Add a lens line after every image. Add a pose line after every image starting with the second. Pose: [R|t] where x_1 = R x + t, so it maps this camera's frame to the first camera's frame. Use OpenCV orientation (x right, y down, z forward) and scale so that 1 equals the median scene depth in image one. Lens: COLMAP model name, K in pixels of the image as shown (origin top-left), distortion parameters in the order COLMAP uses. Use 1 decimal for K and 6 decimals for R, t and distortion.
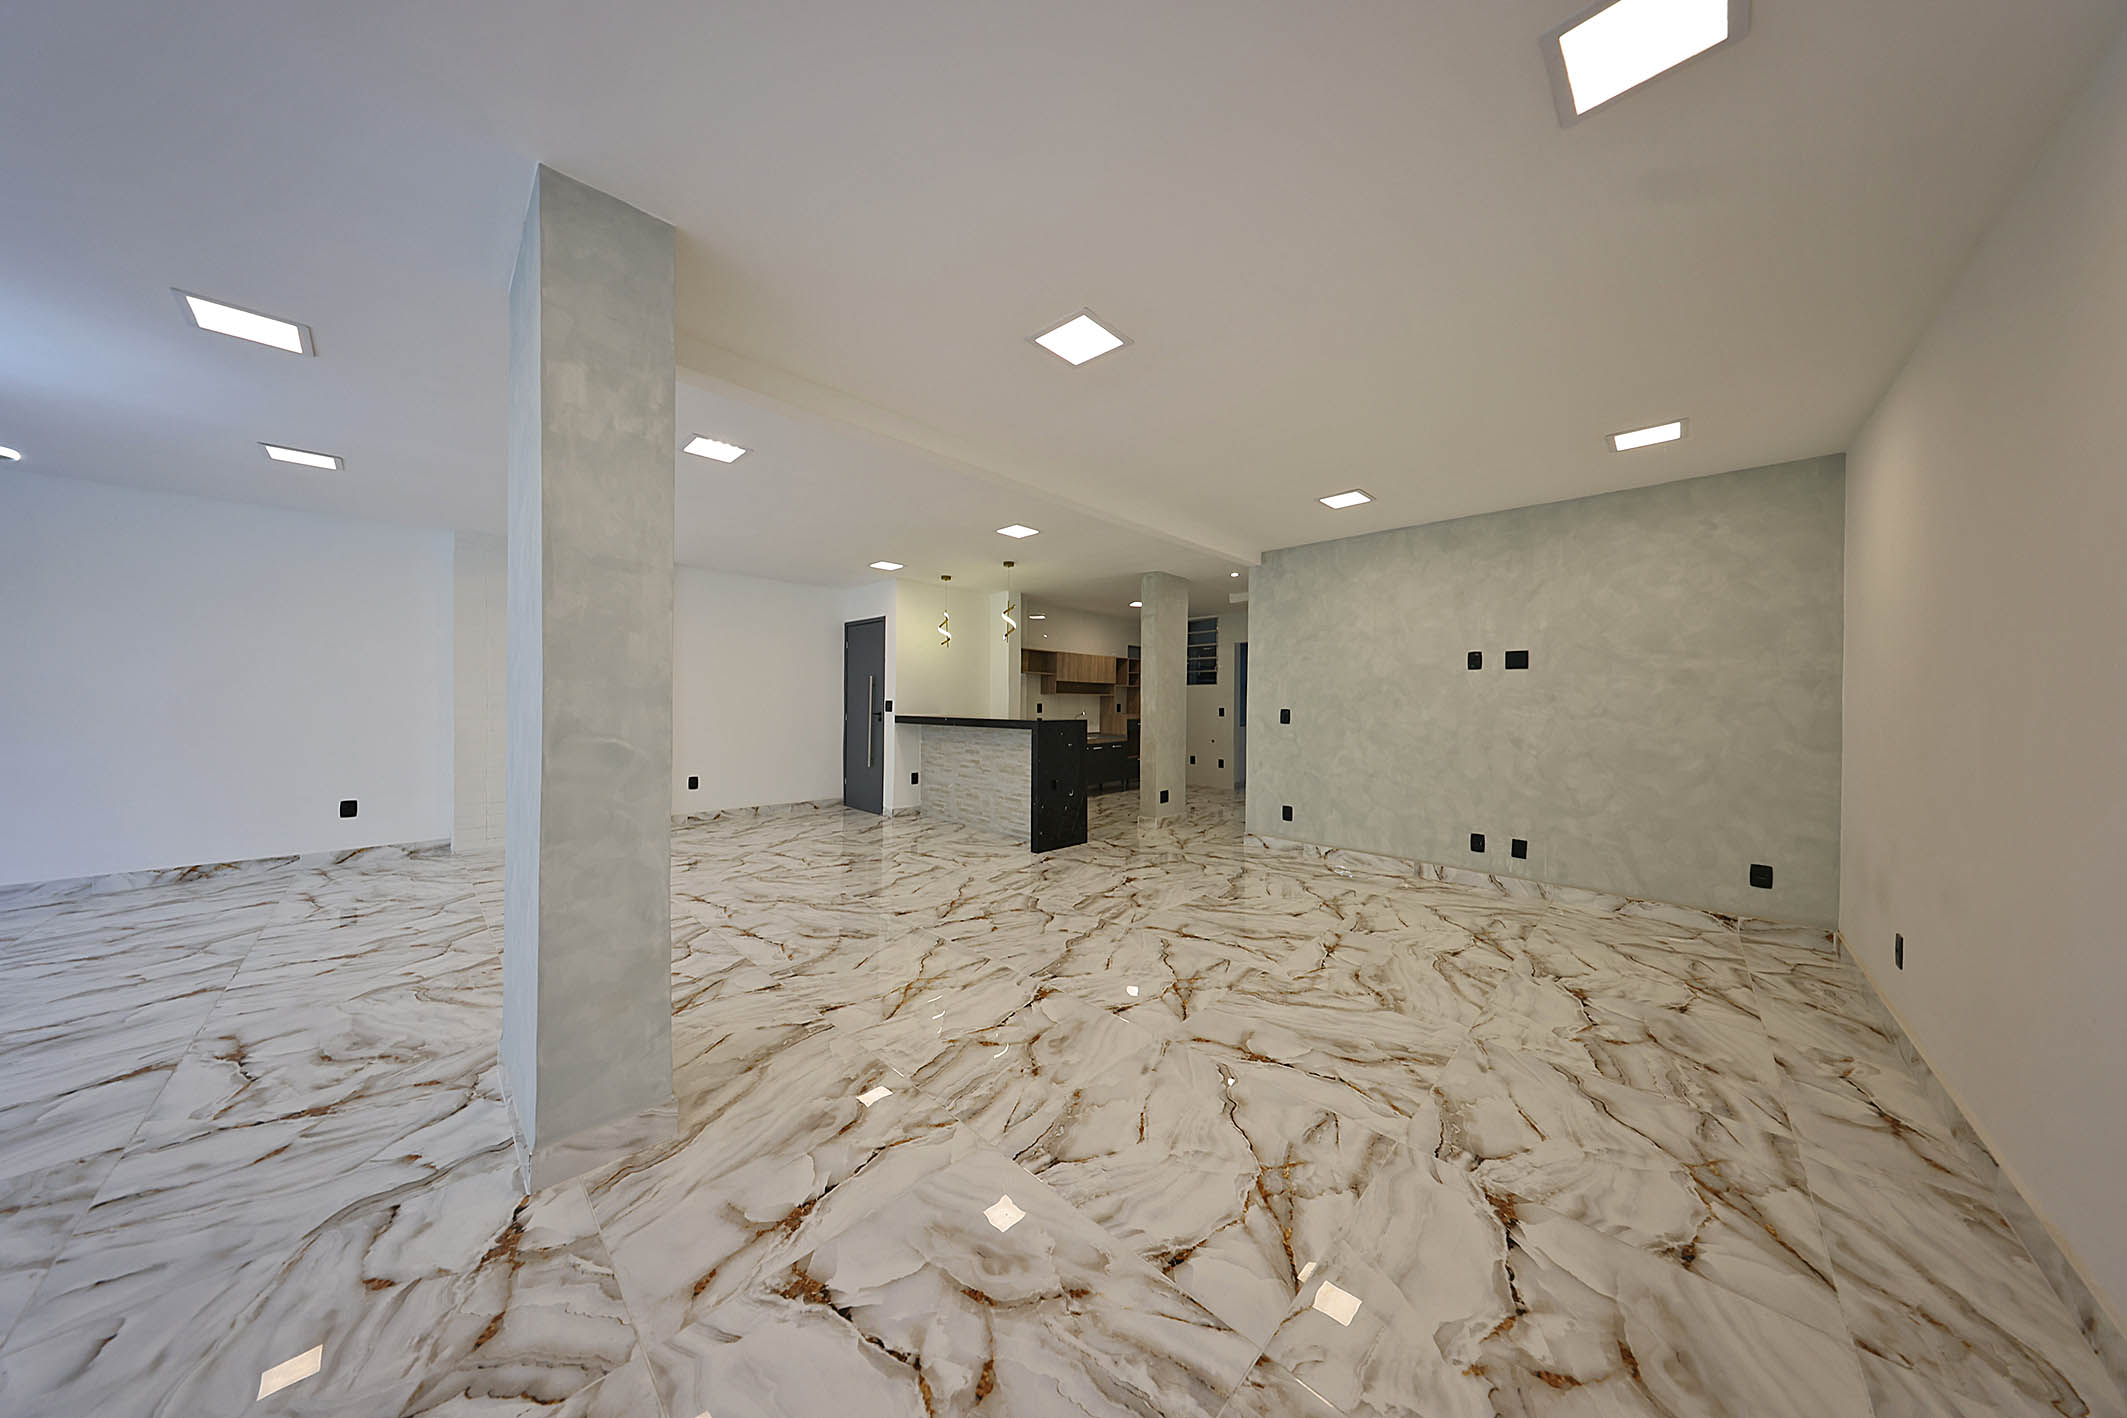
lens RADIAL K [[643.3, 0, 1063.5], [0, 643.3, 709.0], [0, 0, 1]] dist [-0.000945, 0.001650]
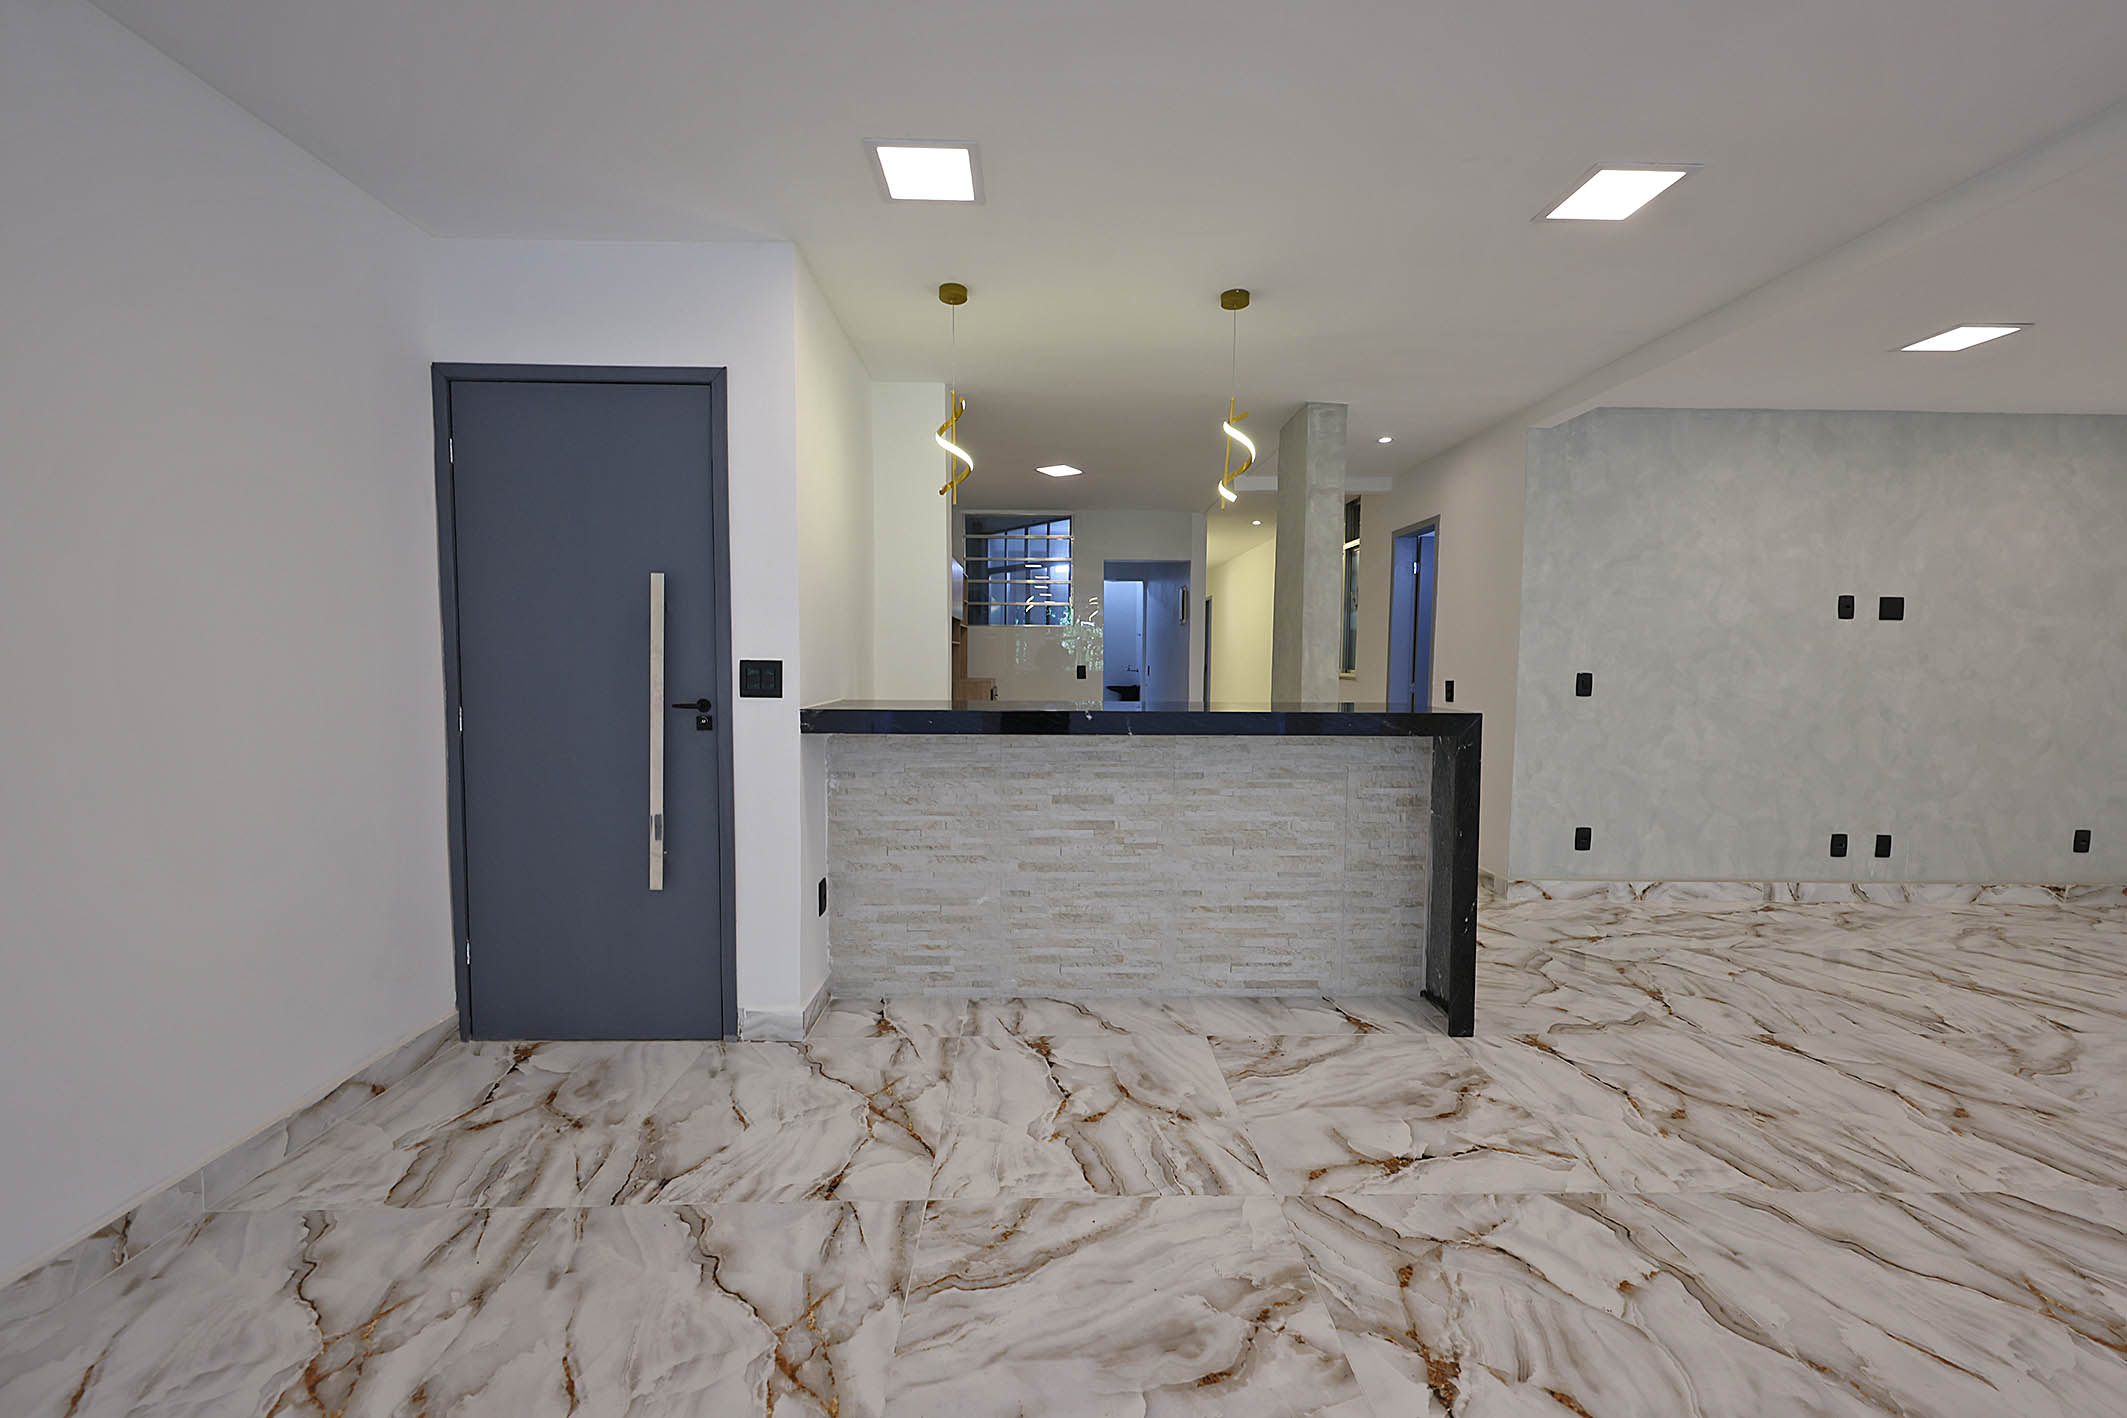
lens RADIAL K [[870.9, 0, 1033.3], [0, 870.9, 695.7], [0, 0, 1]] dist [0.014667, -0.000070]
pose [[0.675777, -0.042932, 0.735855, -0.778959], [0.001567, 0.998384, 0.056810, -0.032068], [-0.737104, -0.037238, 0.674752, 1.011437]]
